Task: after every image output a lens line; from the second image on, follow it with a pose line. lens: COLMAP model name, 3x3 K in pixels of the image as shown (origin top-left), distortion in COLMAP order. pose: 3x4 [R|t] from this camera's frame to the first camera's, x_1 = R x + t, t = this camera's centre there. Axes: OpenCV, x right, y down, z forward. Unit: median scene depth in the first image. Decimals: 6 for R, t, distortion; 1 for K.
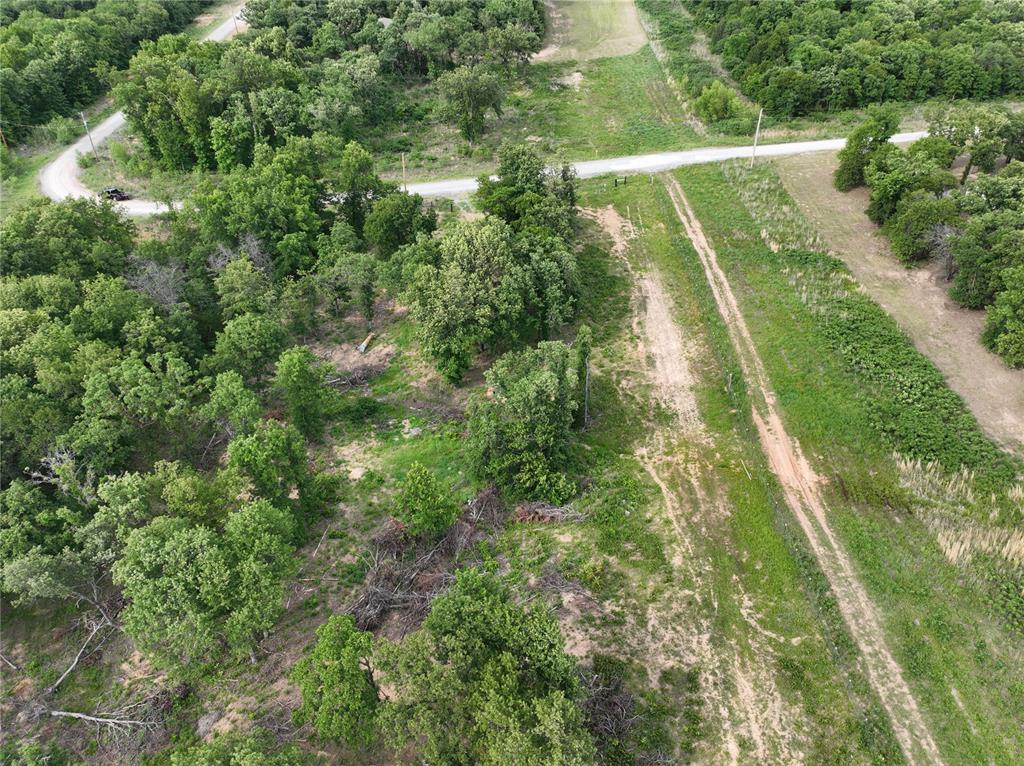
lens RADIAL K [[774.4, 0, 516.4], [0, 774.4, 384.2], [0, 0, 1]] dist [-0.000643, 0.018131]
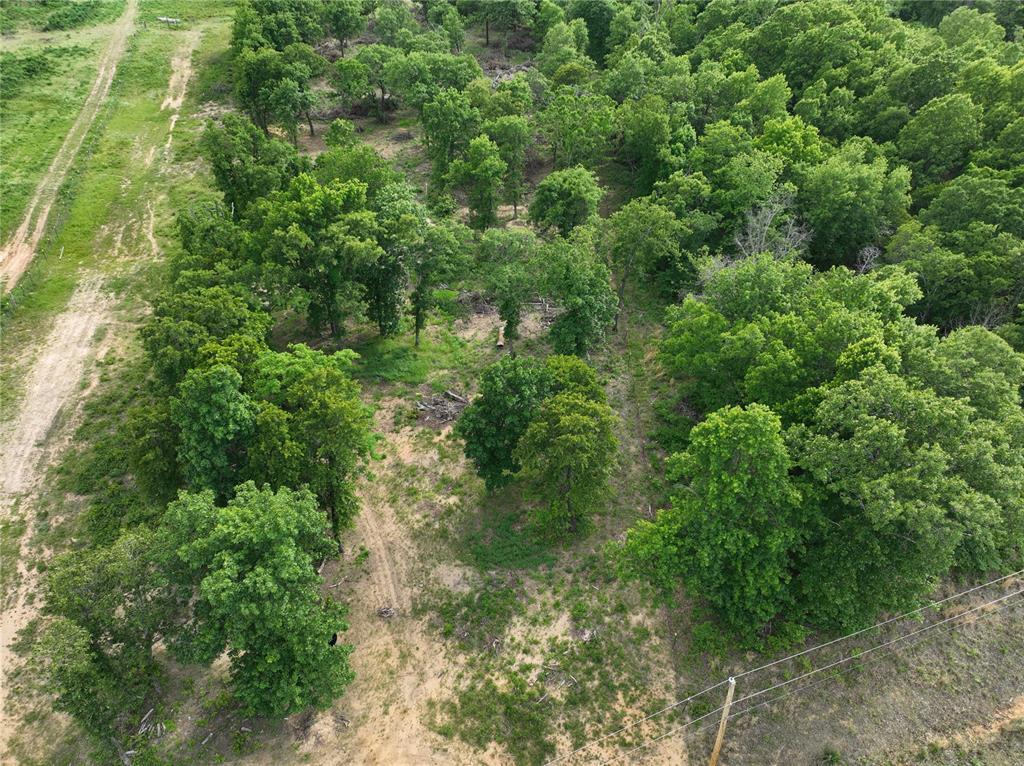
lens RADIAL K [[774.4, 0, 516.1], [0, 774.4, 382.7], [0, 0, 1]] dist [-0.000643, 0.018131]
pose [[-0.967990, 0.158367, -0.194719, -0.048382], [-0.135182, 0.324704, 0.936105, -0.592317], [0.211474, 0.932463, -0.292902, 1.036480]]
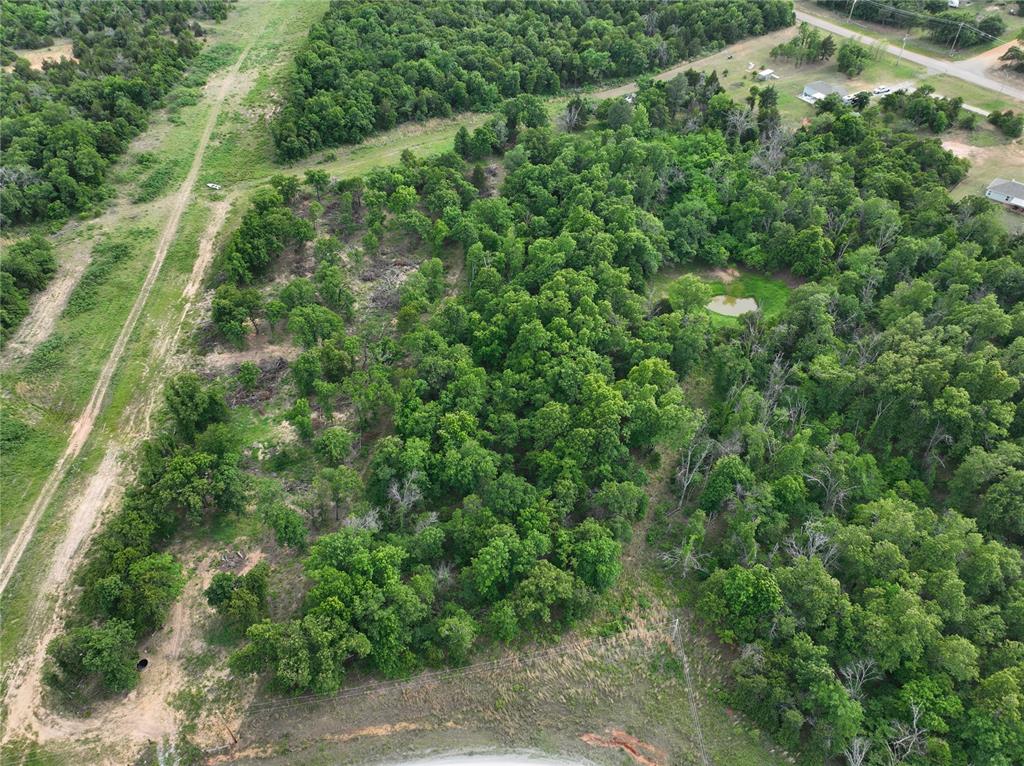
lens RADIAL K [[774.4, 0, 514.7], [0, 774.4, 383.1], [0, 0, 1]] dist [-0.000643, 0.018131]
pose [[-0.998092, 0.050908, -0.034928, -0.507993], [-0.023813, 0.204514, 0.978574, -1.339402], [0.056960, 0.977539, -0.202912, 0.890336]]
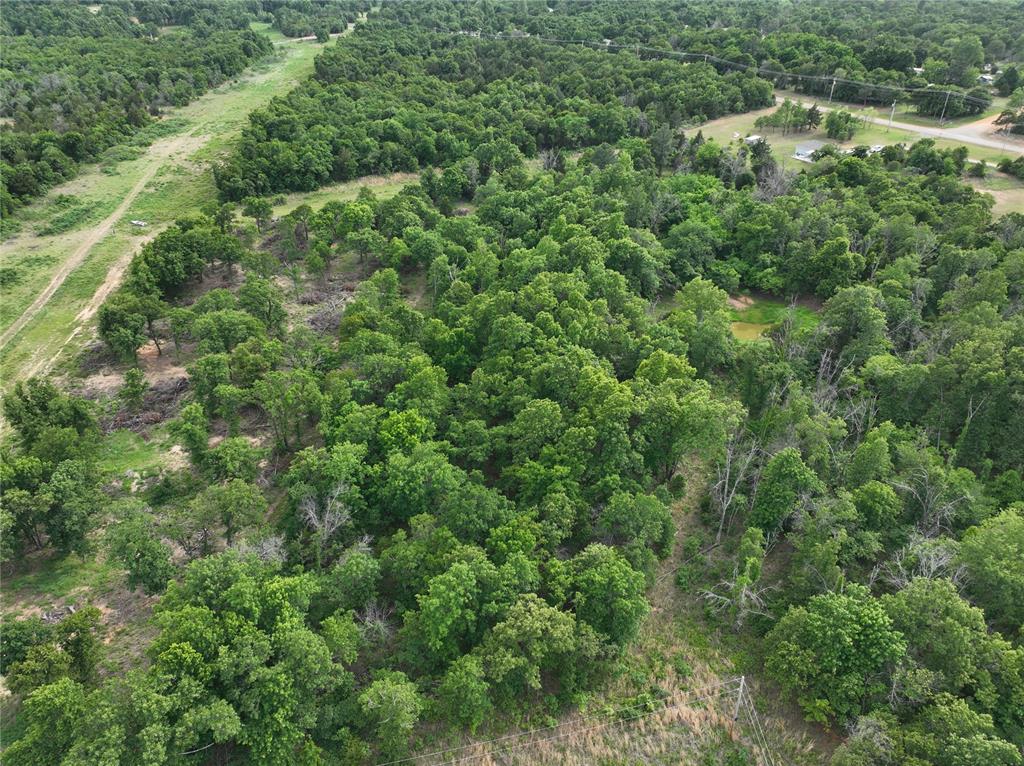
lens RADIAL K [[774.4, 0, 515.0], [0, 774.4, 383.7], [0, 0, 1]] dist [-0.000643, 0.018131]
pose [[-0.995987, 0.056023, -0.069793, -0.523223], [-0.041580, 0.400904, 0.915176, -0.942041], [0.079251, 0.914405, -0.396966, 1.023235]]
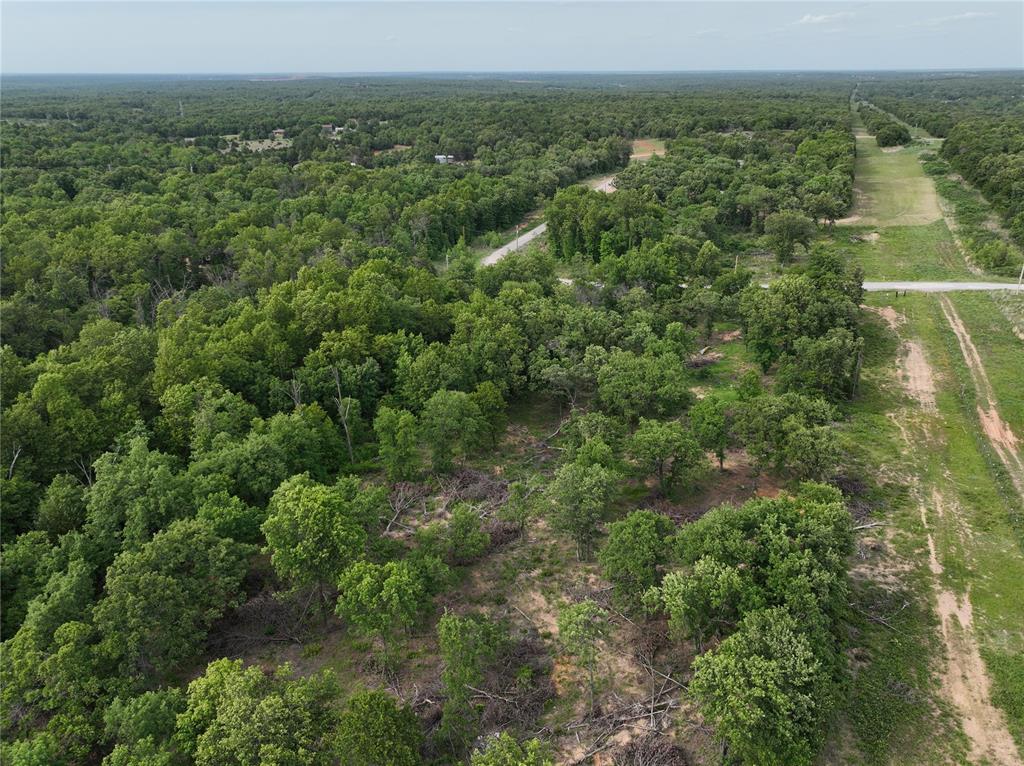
lens RADIAL K [[774.4, 0, 516.9], [0, 774.4, 379.1], [0, 0, 1]] dist [-0.000643, 0.018131]
pose [[0.932316, 0.137145, -0.334632, -0.015185], [-0.211848, 0.957036, -0.197999, 0.319683], [0.293101, 0.255488, 0.921313, -0.428980]]
